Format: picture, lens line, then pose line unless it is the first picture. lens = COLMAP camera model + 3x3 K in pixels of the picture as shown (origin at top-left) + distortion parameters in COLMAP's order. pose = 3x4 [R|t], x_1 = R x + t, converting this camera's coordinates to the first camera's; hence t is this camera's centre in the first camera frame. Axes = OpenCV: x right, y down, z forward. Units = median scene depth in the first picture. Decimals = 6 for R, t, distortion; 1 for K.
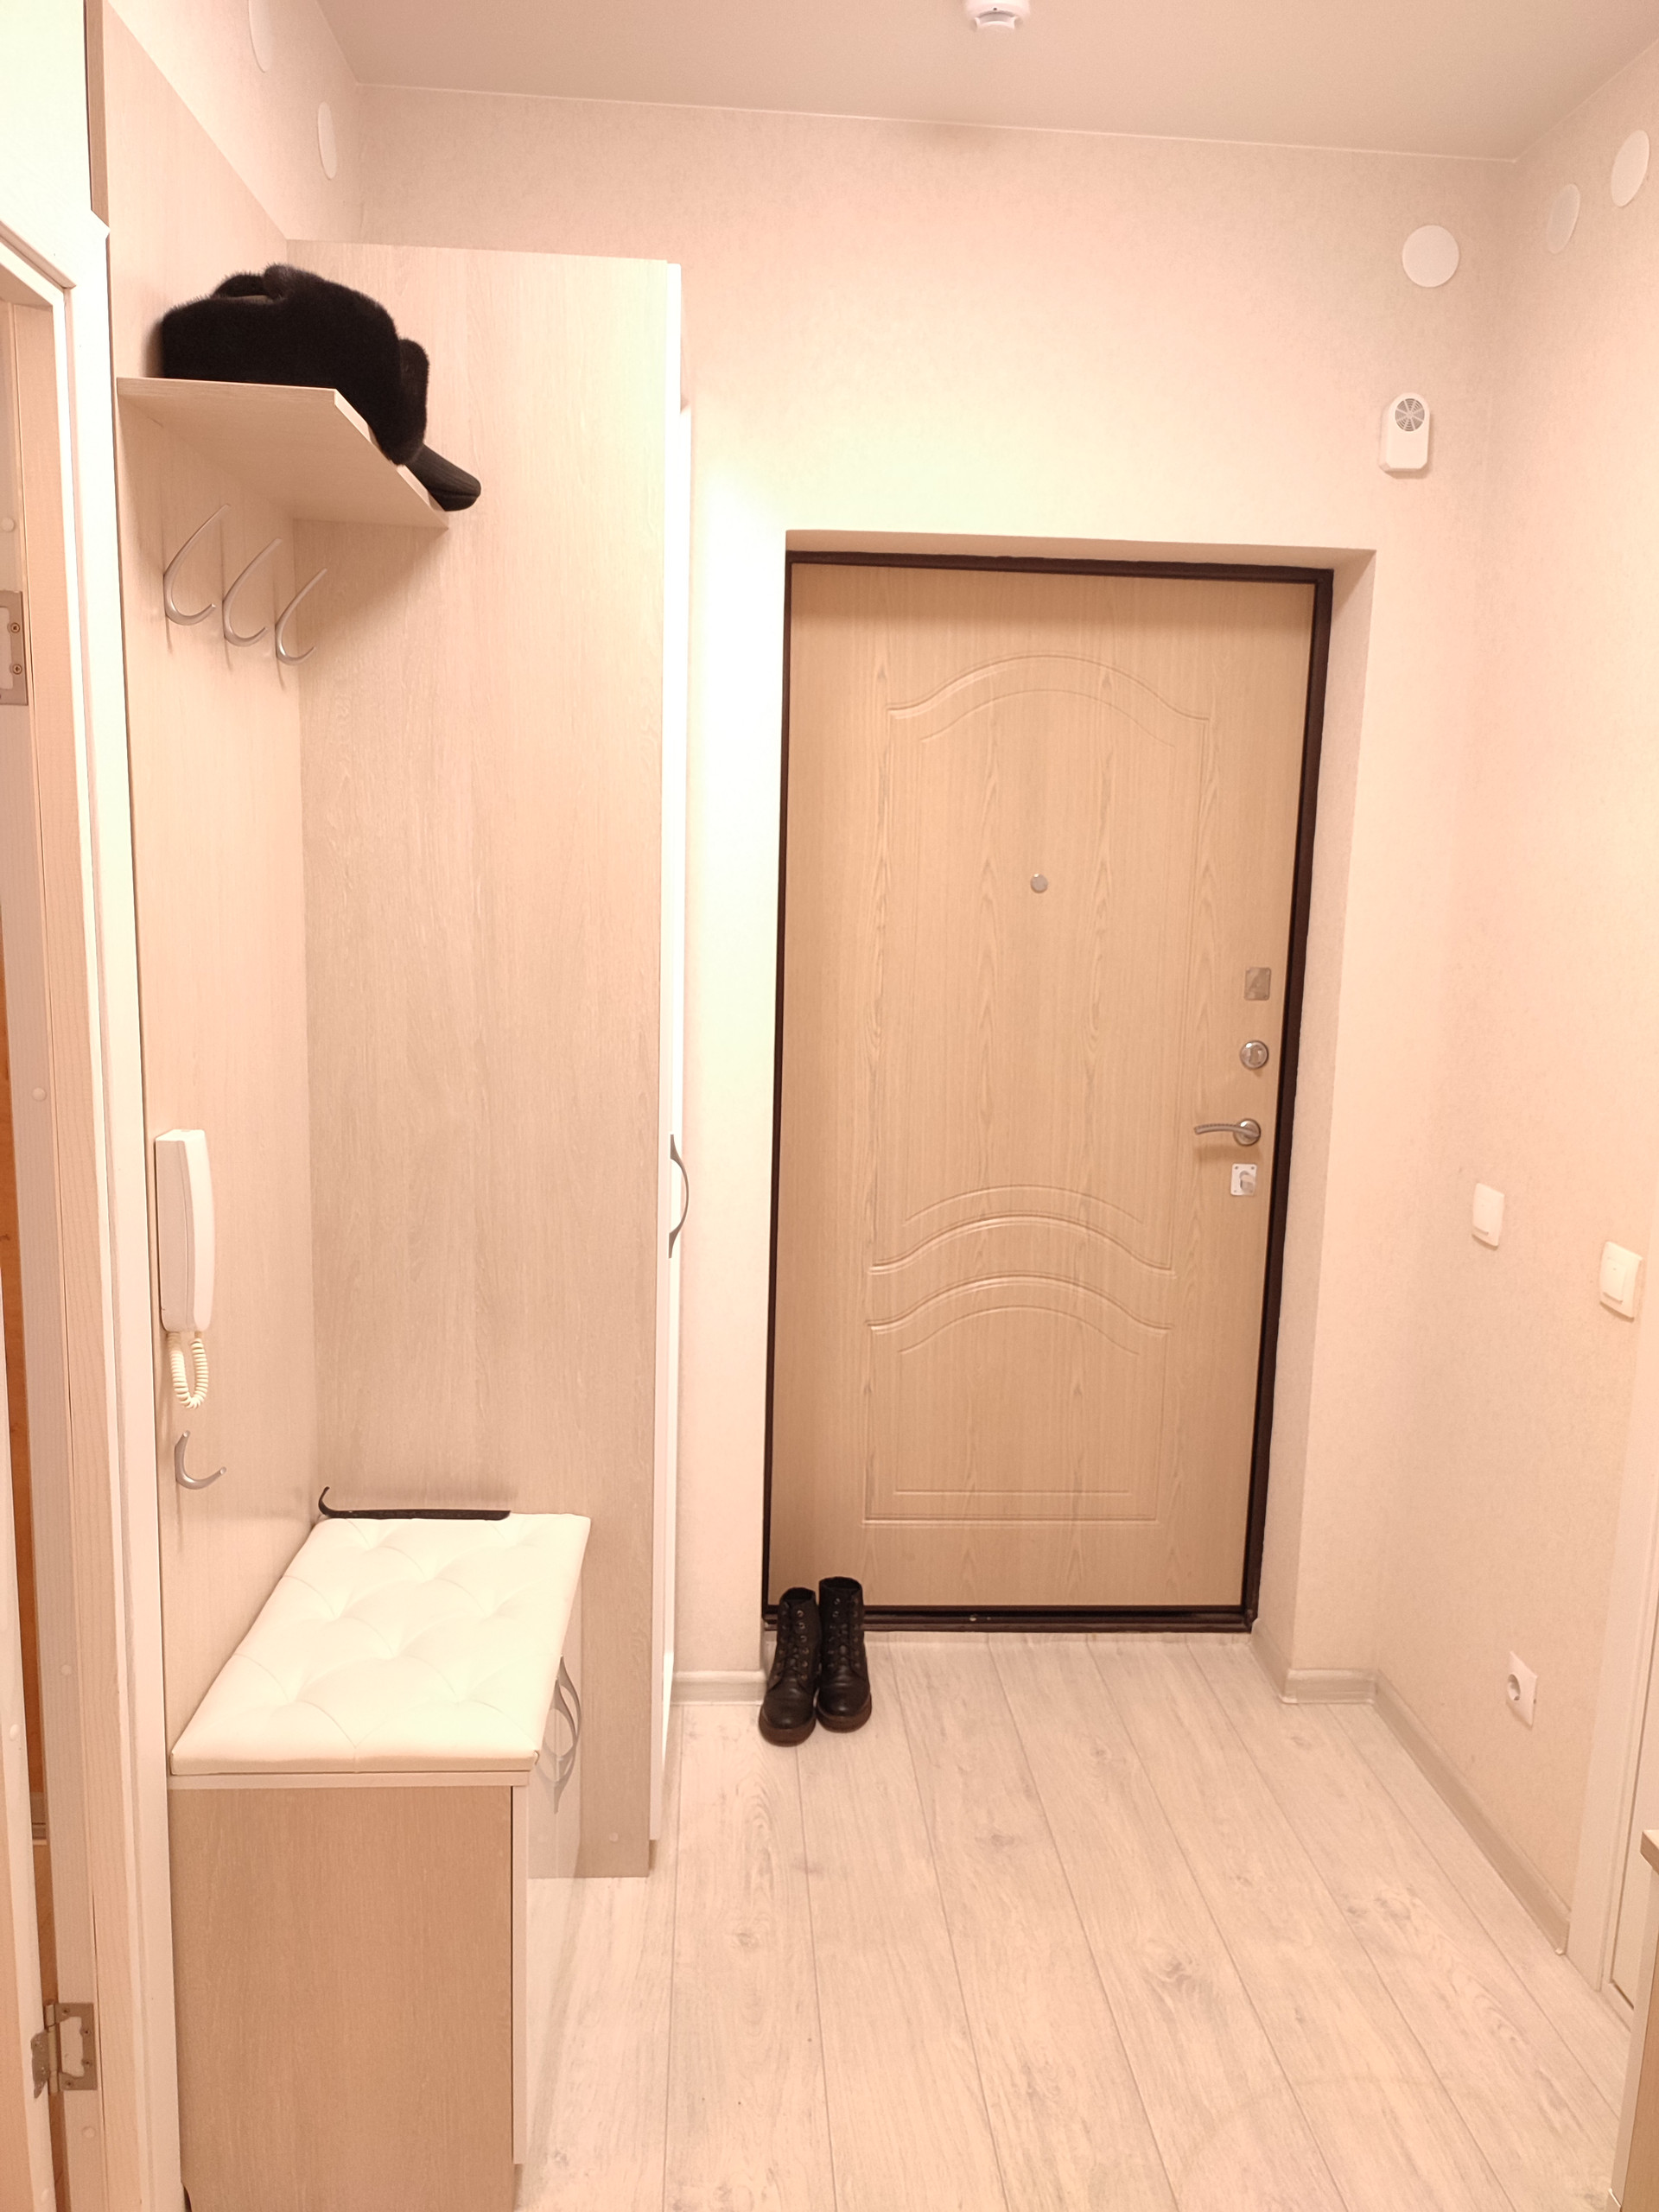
lens RADIAL K [[1600.9, 0, 826.8], [0, 1600.9, 1119.0], [0, 0, 1]] dist [0.008820, -0.019691]
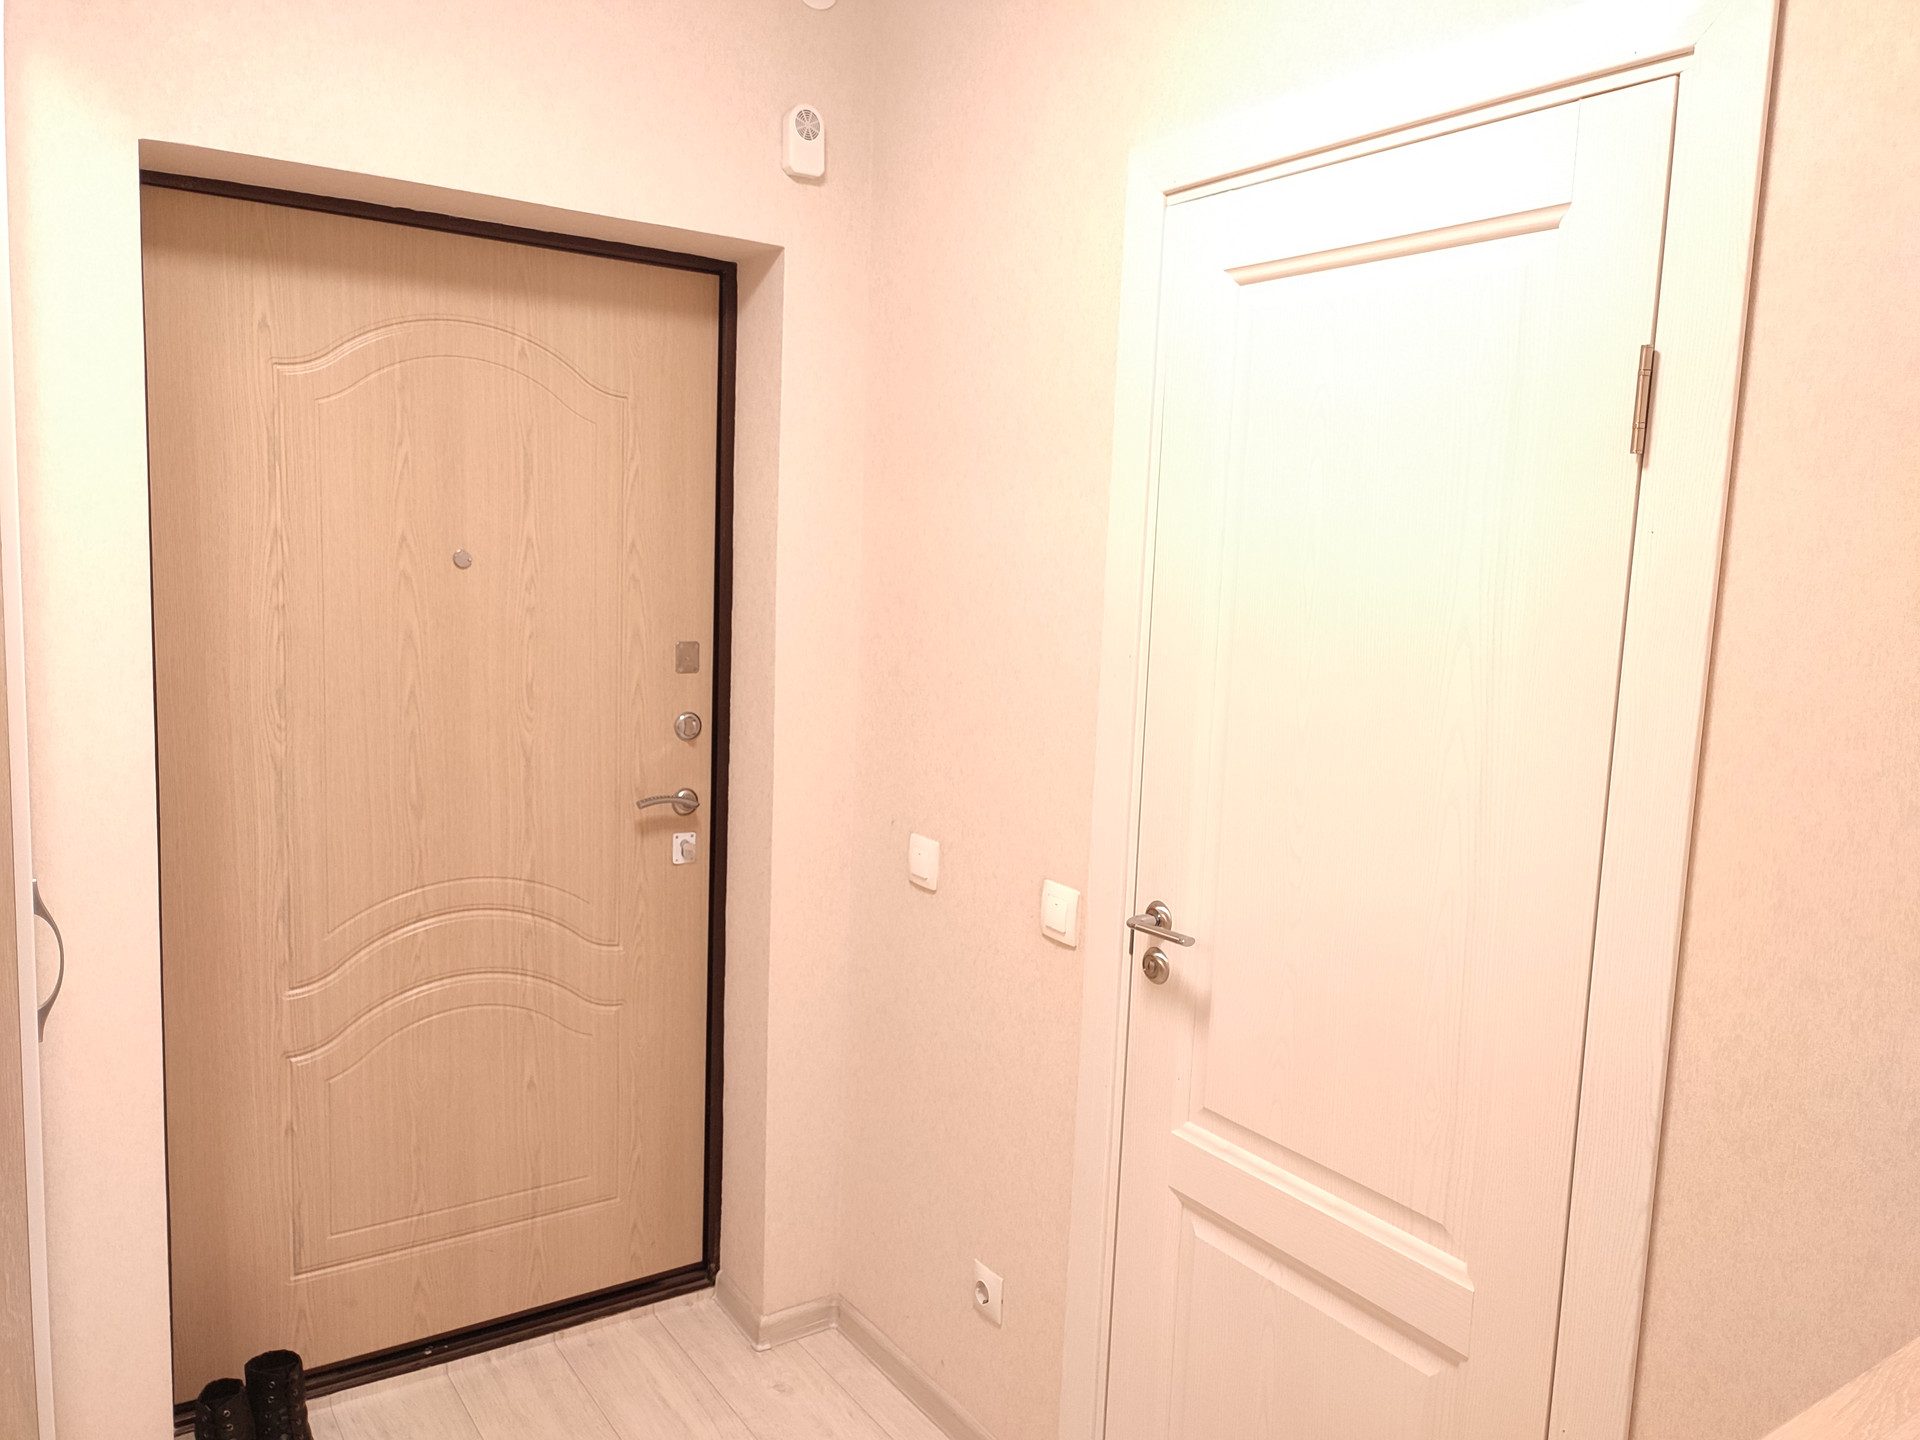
lens RADIAL K [[1389.6, 0, 965.0], [0, 1389.6, 712.2], [0, 0, 1]] dist [0.008820, -0.019691]
pose [[0.854529, -0.054300, 0.516558, -0.042624], [0.073141, 0.997190, -0.016172, -0.022048], [-0.514228, 0.051601, 0.856100, 0.149877]]
